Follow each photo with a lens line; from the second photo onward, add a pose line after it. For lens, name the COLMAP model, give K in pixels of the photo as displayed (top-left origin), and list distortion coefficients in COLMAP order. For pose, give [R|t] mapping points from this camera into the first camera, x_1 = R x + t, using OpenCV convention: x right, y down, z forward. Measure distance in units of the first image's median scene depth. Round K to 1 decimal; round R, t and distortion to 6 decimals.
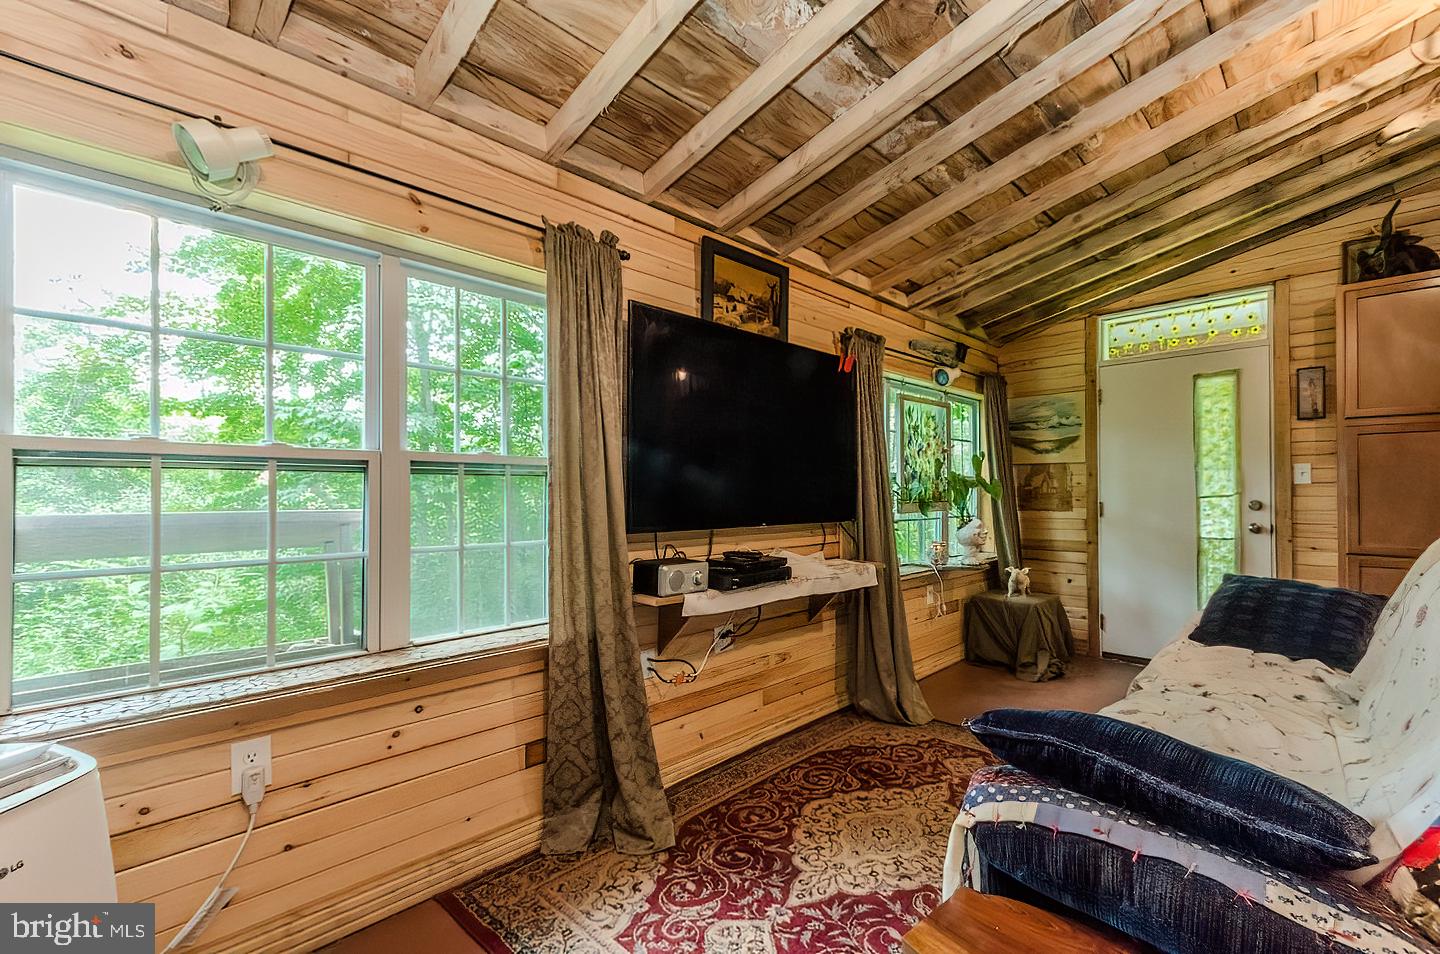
lens RADIAL K [[656.3, 0, 726.8], [0, 656.3, 480.8], [0, 0, 1]] dist [0.012037, 0.000380]
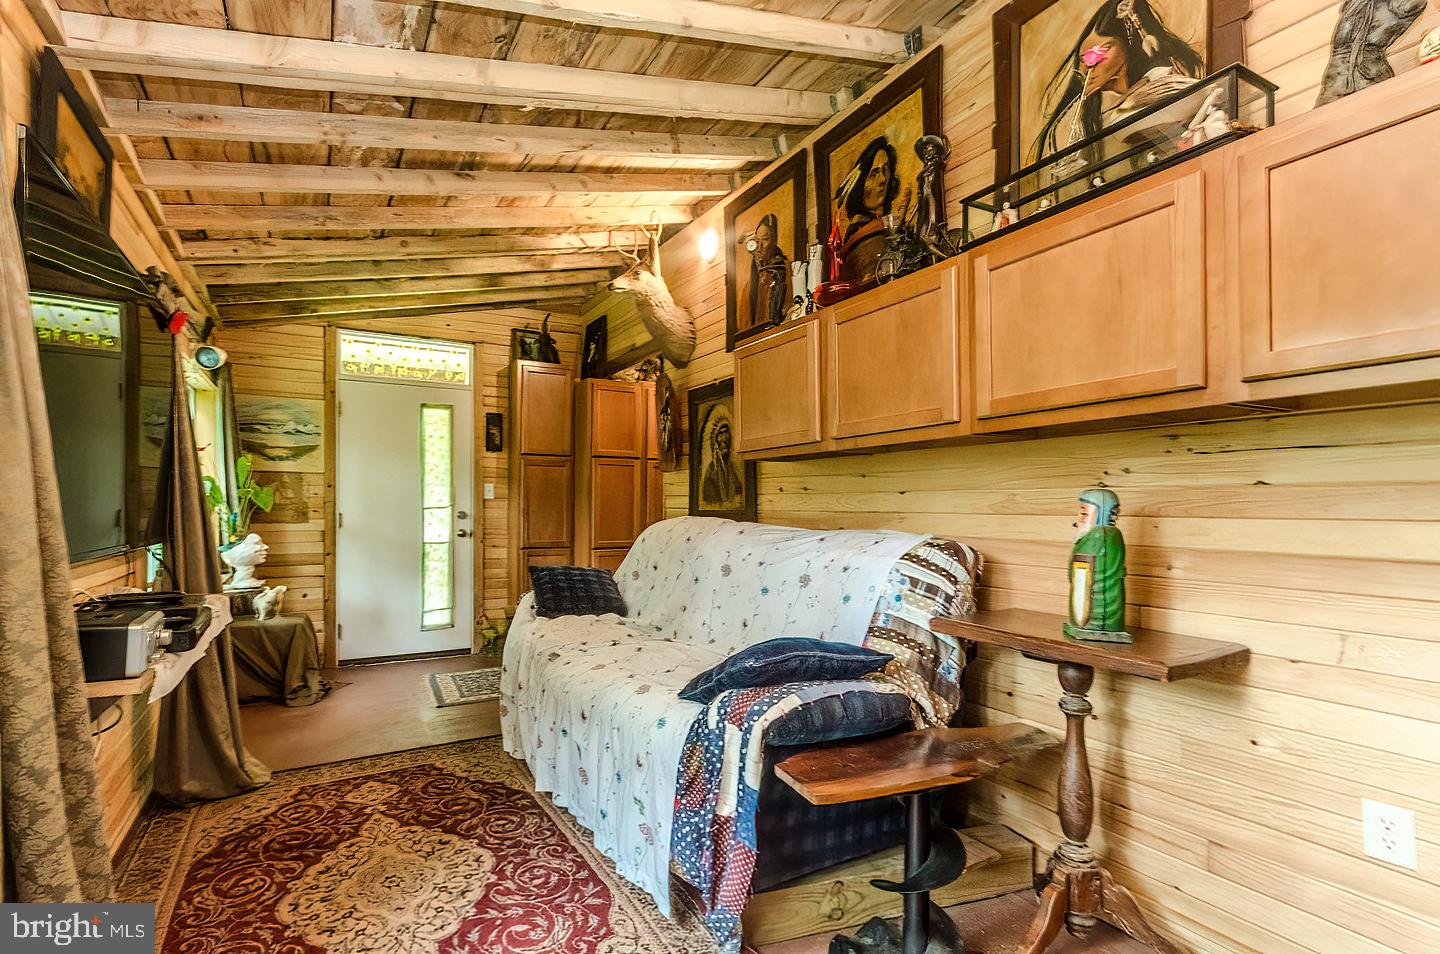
lens RADIAL K [[653.8, 0, 736.0], [0, 653.8, 502.1], [0, 0, 1]] dist [-0.001492, -0.000223]
pose [[0.243036, 0.010904, 0.969956, -0.284564], [-0.025966, 0.999652, -0.004731, 0.004535], [-0.969670, -0.024036, 0.243235, 0.184756]]
